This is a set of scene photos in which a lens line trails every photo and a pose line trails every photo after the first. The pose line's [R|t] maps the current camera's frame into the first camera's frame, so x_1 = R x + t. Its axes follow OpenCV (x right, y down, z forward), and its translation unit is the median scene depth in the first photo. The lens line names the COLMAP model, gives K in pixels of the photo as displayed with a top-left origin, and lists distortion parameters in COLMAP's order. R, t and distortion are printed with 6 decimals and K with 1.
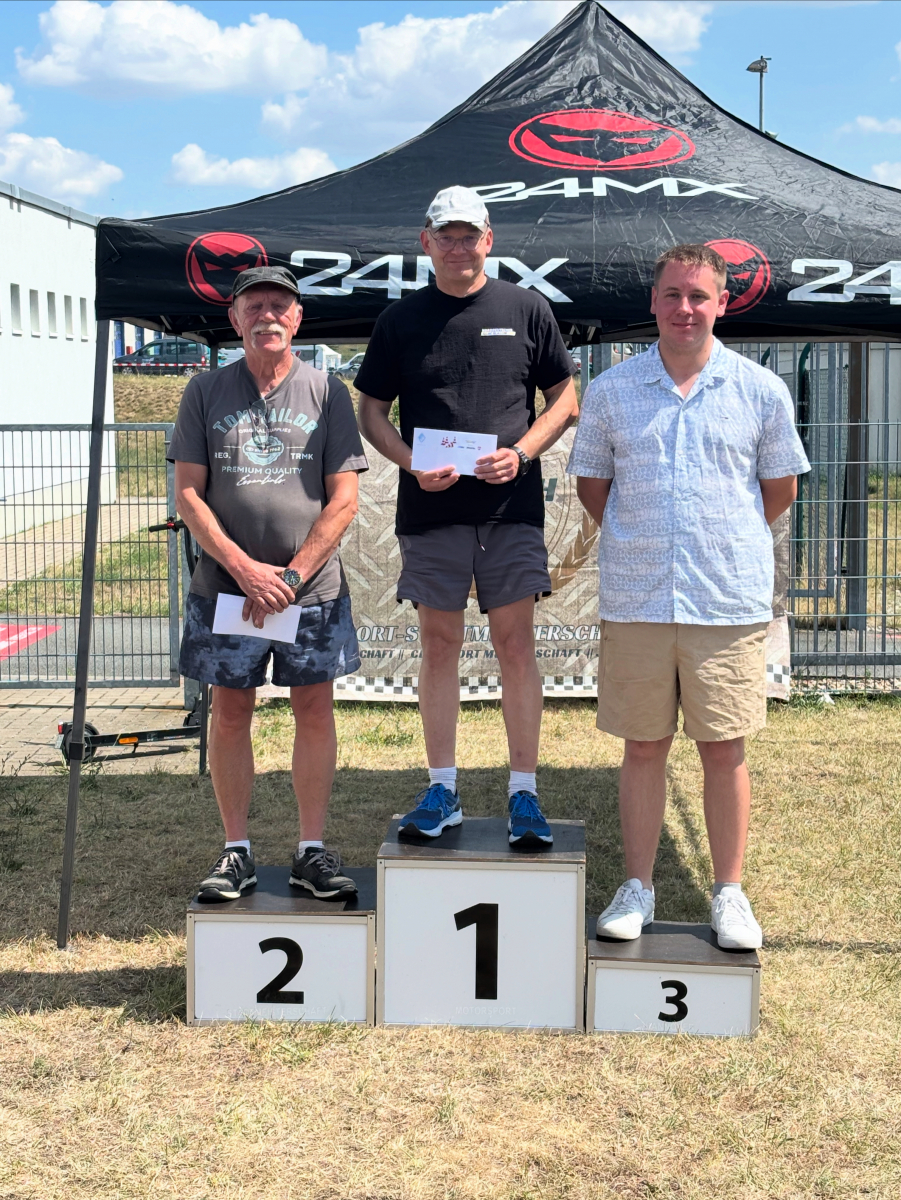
lens RADIAL K [[2281.6, 0, 465.4], [0, 2281.6, 597.0], [0, 0, 1]] dist [0.430573, -3.156807]
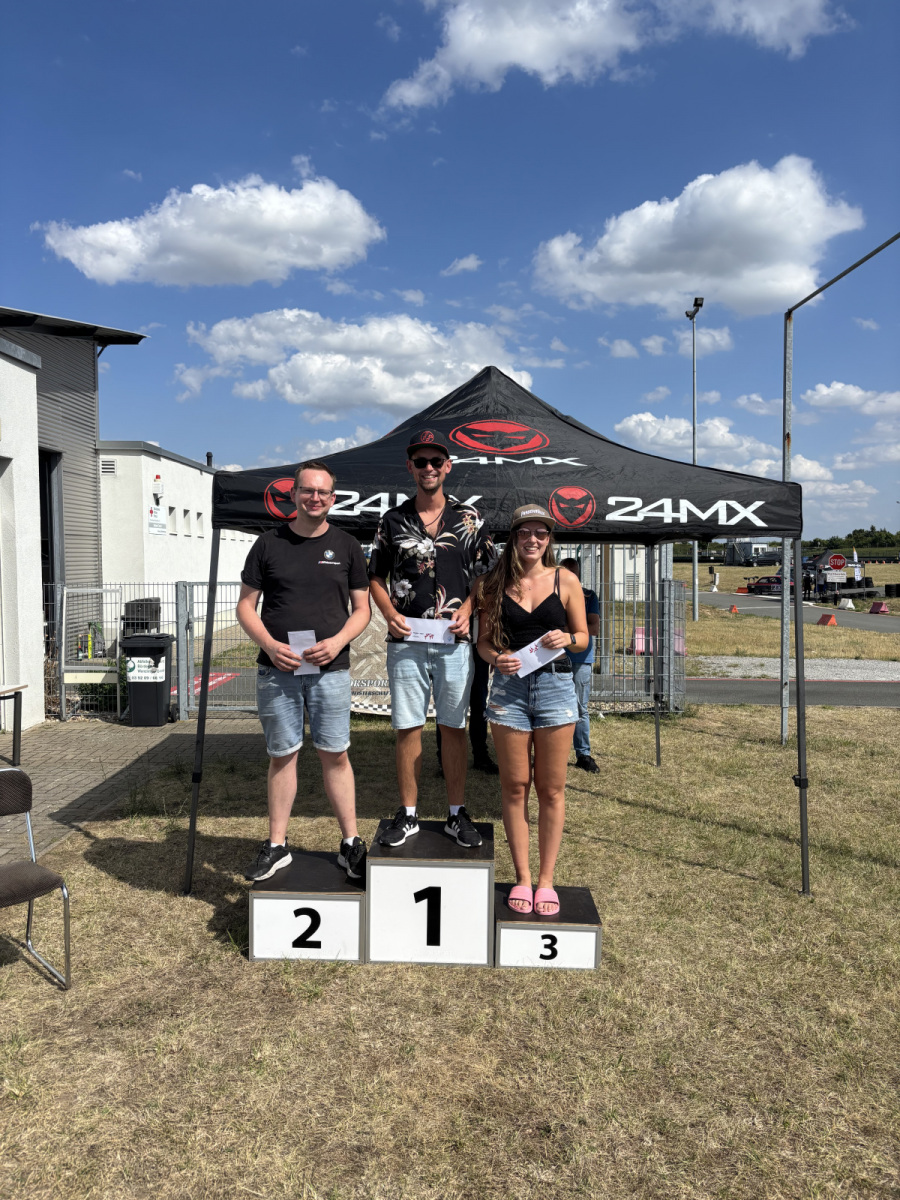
lens RADIAL K [[900.1, 0, 450.0], [0, 900.1, 600.0], [0, 0, 1]] dist [0.049520, -0.041012]
pose [[0.999767, 0.004628, 0.021103, 0.005368], [-0.003627, 0.998877, -0.047230, -0.034464], [-0.021298, 0.047143, 0.998661, 0.315774]]
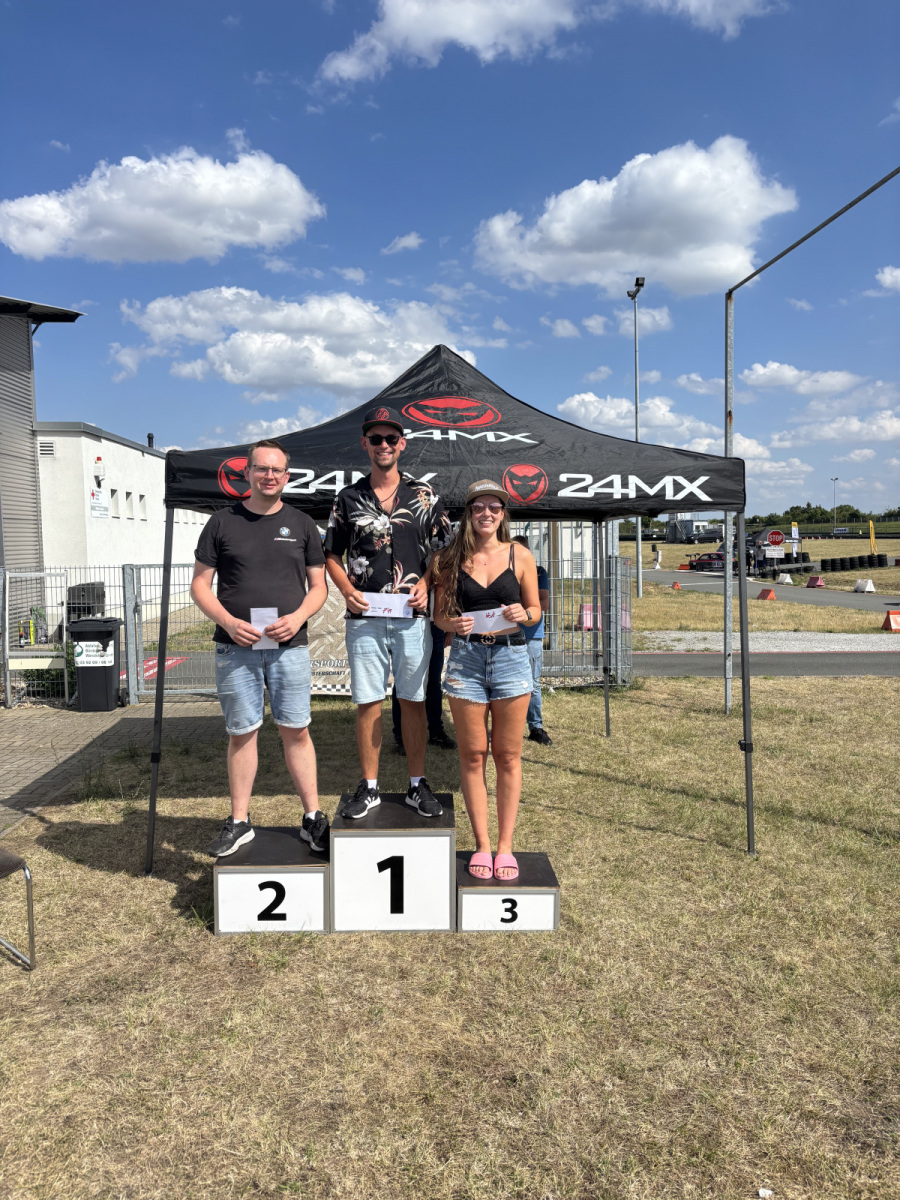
lens RADIAL K [[900.1, 0, 450.0], [0, 900.1, 600.0], [0, 0, 1]] dist [0.049520, -0.041012]
pose [[0.996714, -0.012280, 0.080060, -0.002309], [0.014414, 0.999555, -0.026133, -0.030187], [-0.079703, 0.027201, 0.996447, 0.306041]]
